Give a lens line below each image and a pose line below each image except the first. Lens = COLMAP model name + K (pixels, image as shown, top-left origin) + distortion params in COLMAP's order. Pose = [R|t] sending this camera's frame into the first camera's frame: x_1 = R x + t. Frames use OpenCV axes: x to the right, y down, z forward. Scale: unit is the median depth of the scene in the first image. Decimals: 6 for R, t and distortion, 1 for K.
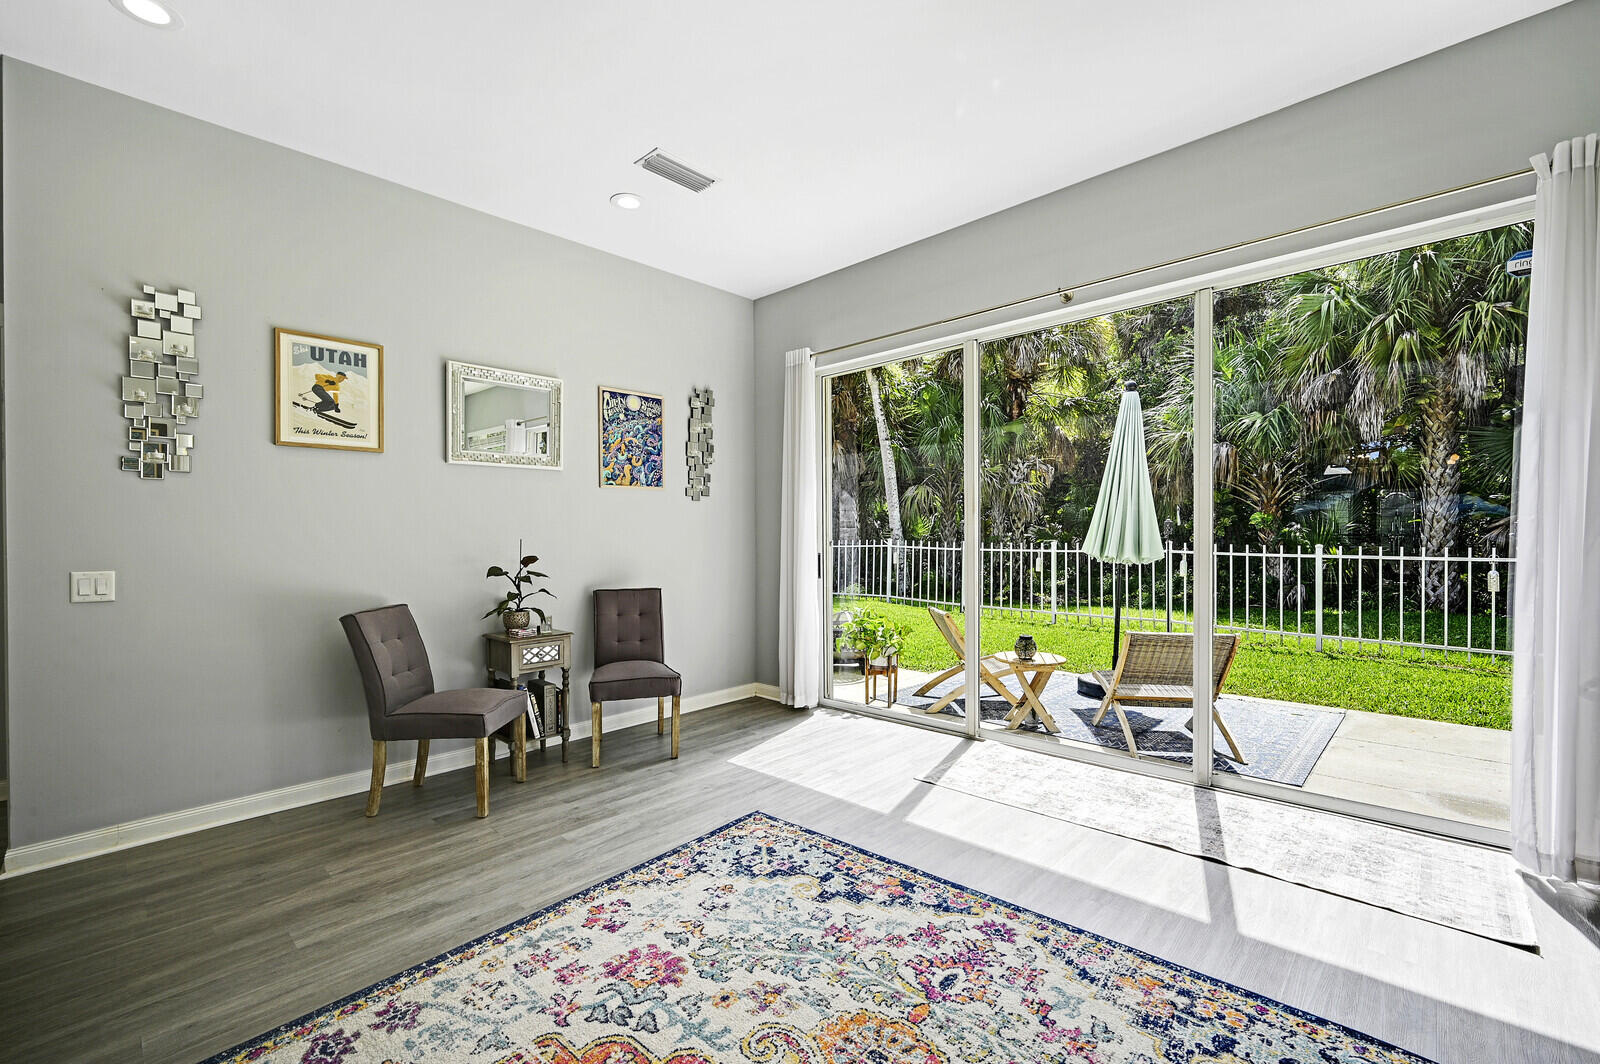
lens RADIAL K [[671.7, 0, 814.2], [0, 671.7, 543.9], [0, 0, 1]] dist [-0.000597, 0.002500]
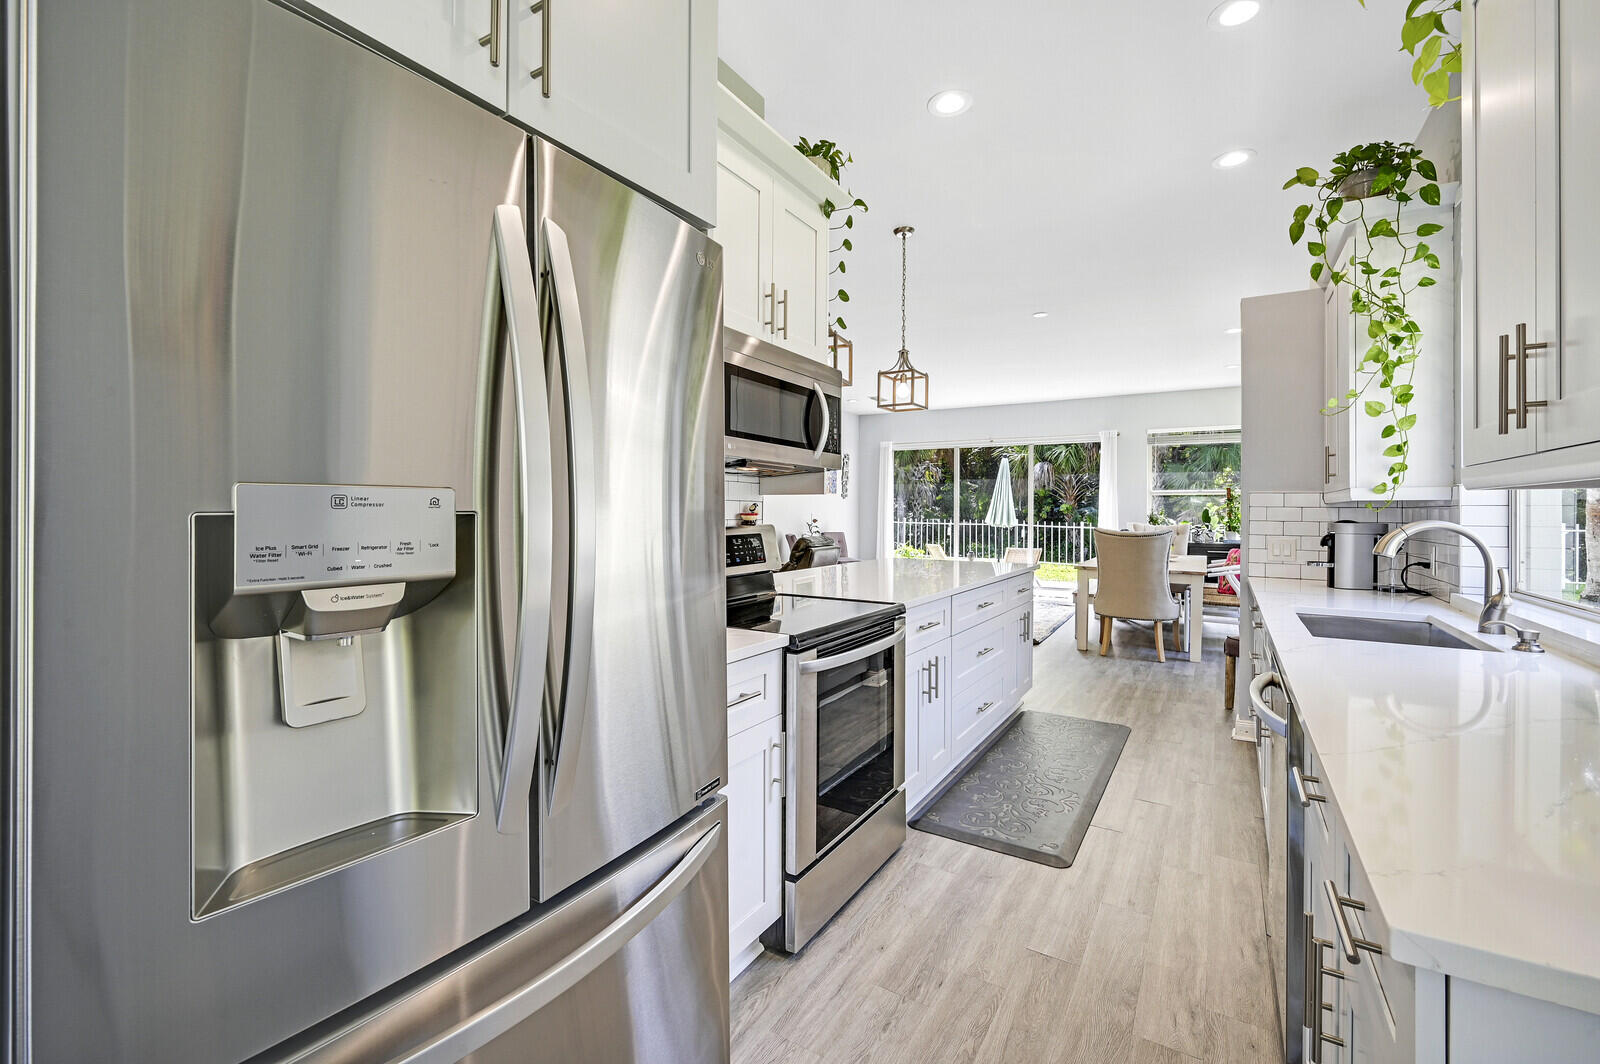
lens RADIAL K [[671.7, 0, 808.9], [0, 671.7, 513.0], [0, 0, 1]] dist [-0.000597, 0.002500]
pose [[0.980609, 0.016038, 0.195317, -1.016942], [-0.013374, 0.999799, -0.014950, 0.033708], [-0.195518, 0.012048, 0.980626, -1.821052]]
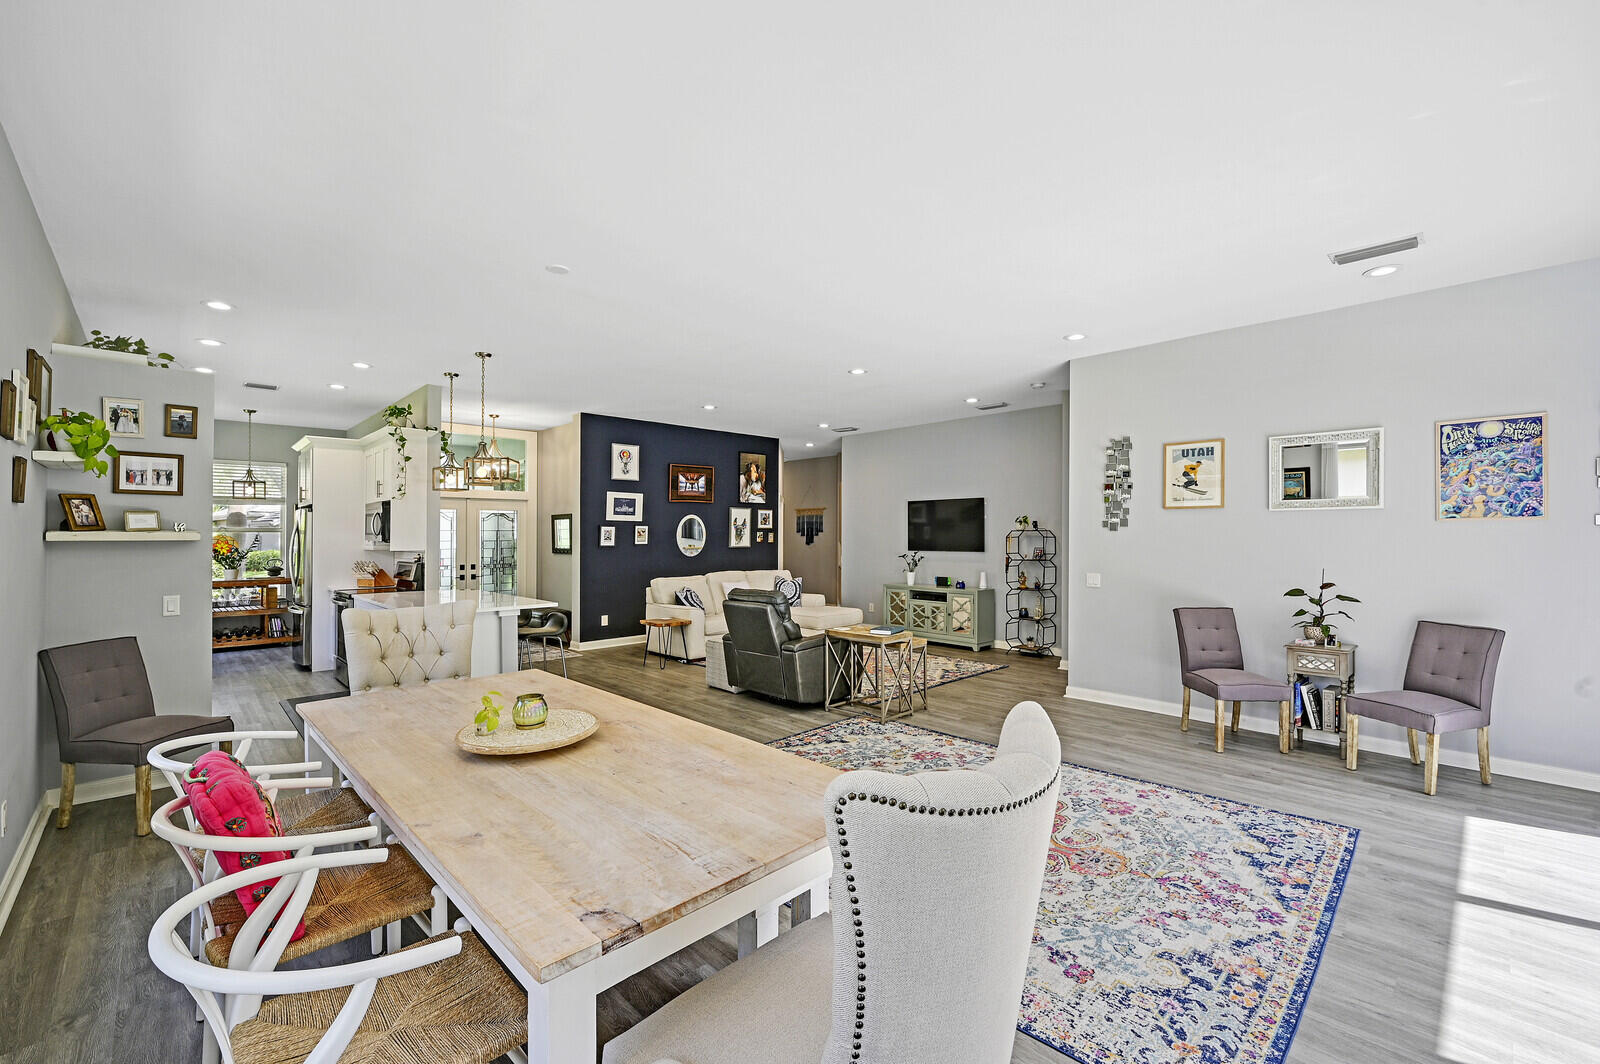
lens RADIAL K [[671.7, 0, 787.0], [0, 671.7, 541.3], [0, 0, 1]] dist [-0.000597, 0.002500]
pose [[-0.075258, 0.021829, -0.996925, 0.877539], [-0.009137, 0.999703, 0.022579, -0.077291], [0.997122, 0.010808, -0.075036, 0.109655]]
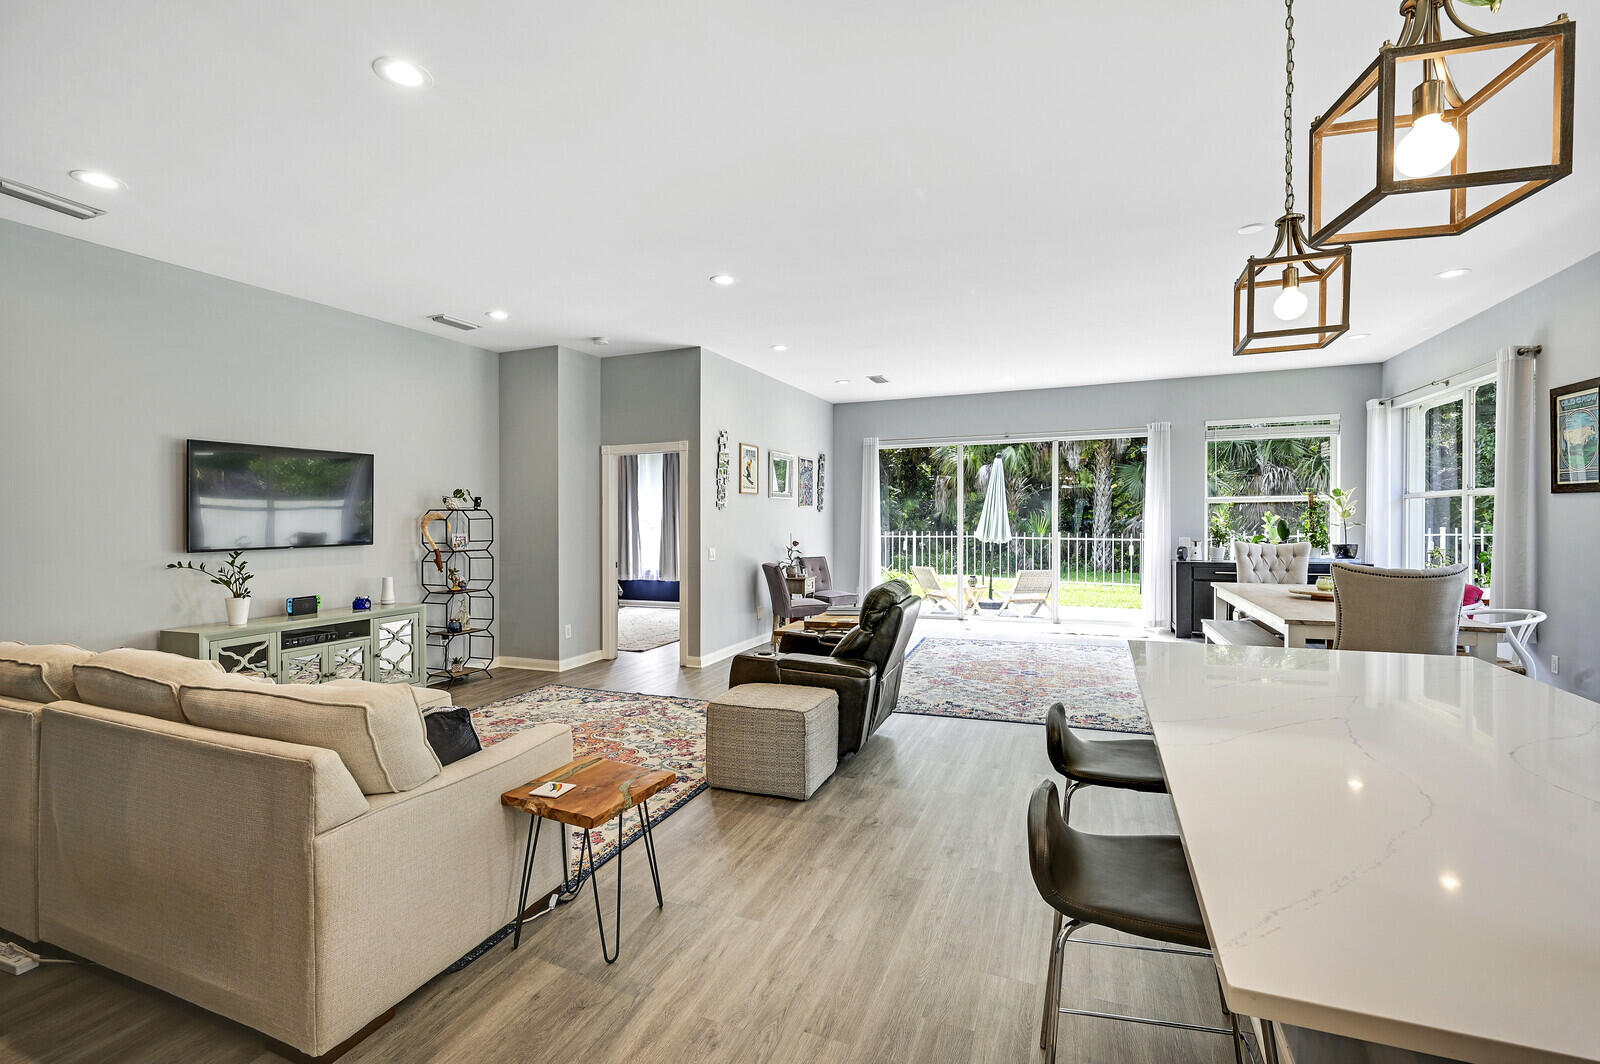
lens RADIAL K [[700.5, 0, 804.0], [0, 700.5, 528.6], [0, 0, 1]] dist [-0.004722, 0.003922]
pose [[0.934463, -0.003476, 0.356043, -1.195451], [0.004026, 0.999992, -0.000804, -0.020651], [-0.356037, 0.002184, 0.934469, -1.092732]]
